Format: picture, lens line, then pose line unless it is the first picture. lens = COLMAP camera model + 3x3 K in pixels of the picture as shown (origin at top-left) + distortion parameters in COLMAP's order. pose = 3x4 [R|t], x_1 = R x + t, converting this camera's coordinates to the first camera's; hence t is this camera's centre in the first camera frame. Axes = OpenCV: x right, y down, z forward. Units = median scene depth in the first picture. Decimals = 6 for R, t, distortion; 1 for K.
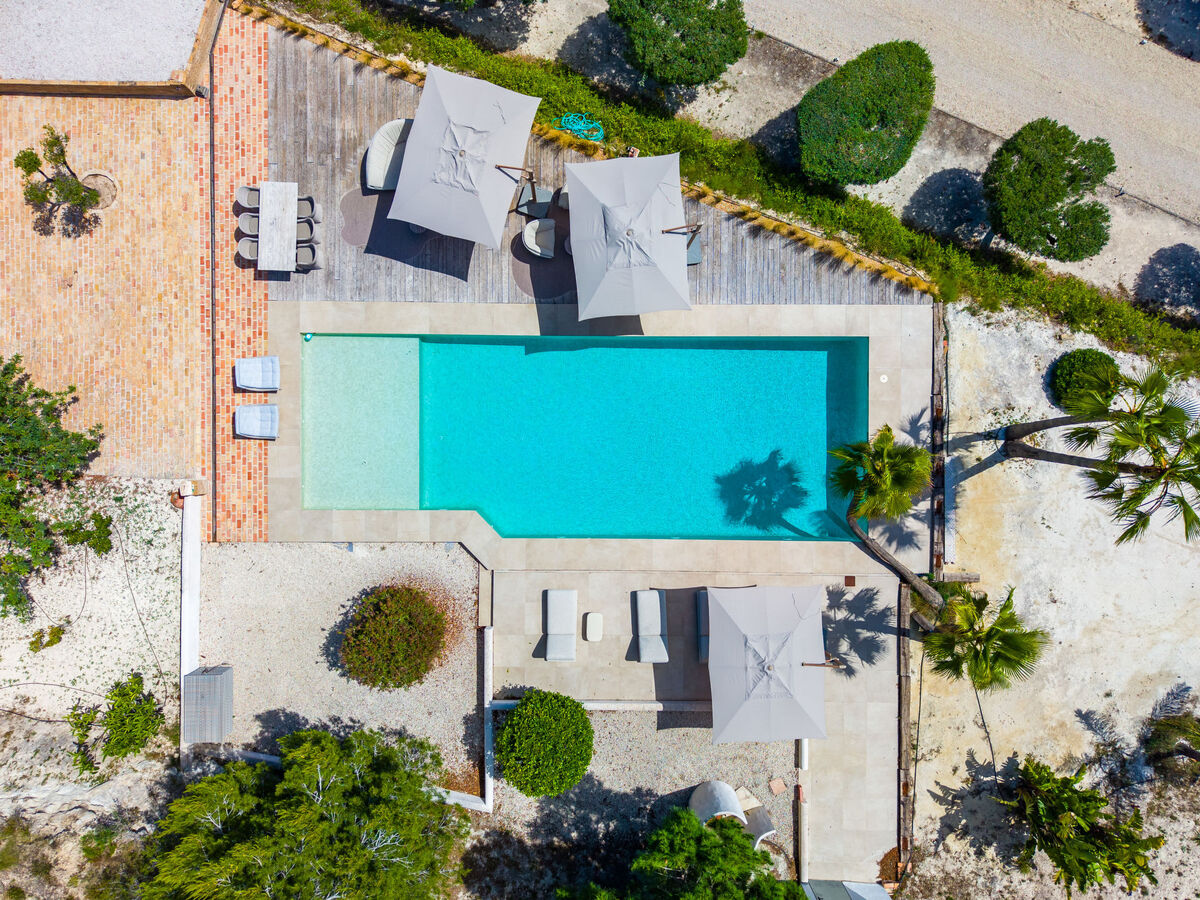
lens RADIAL K [[826.0, 0, 598.3], [0, 826.0, 414.5], [0, 0, 1]] dist [0.003760, -0.004240]
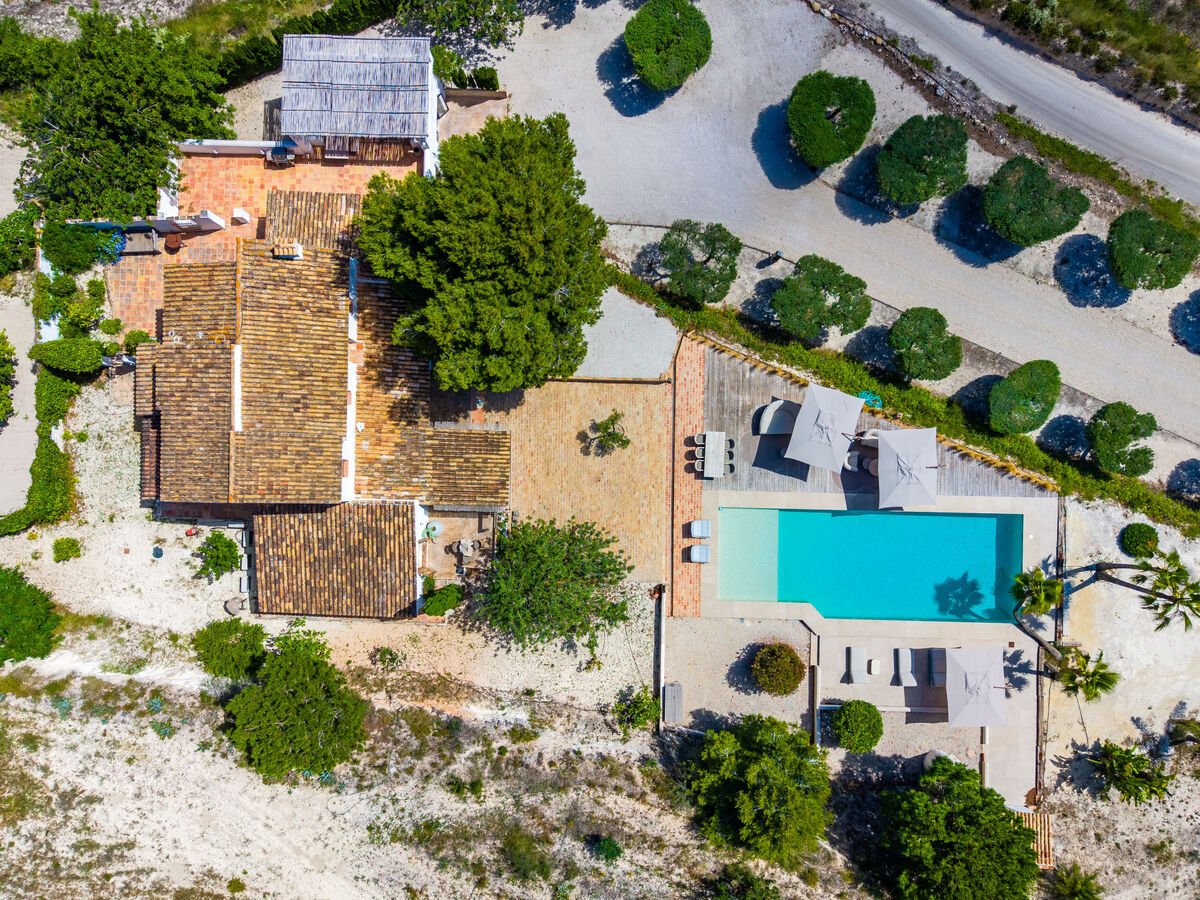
lens RADIAL K [[849.0, 0, 600.0], [0, 849.0, 450.0], [0, 0, 1]] dist [-0.007189, -0.006267]
pose [[0.999610, 0.012582, -0.024923, -0.585399], [-0.012733, 0.999901, -0.005913, -0.216395], [0.024846, 0.006228, 0.999672, -0.942230]]
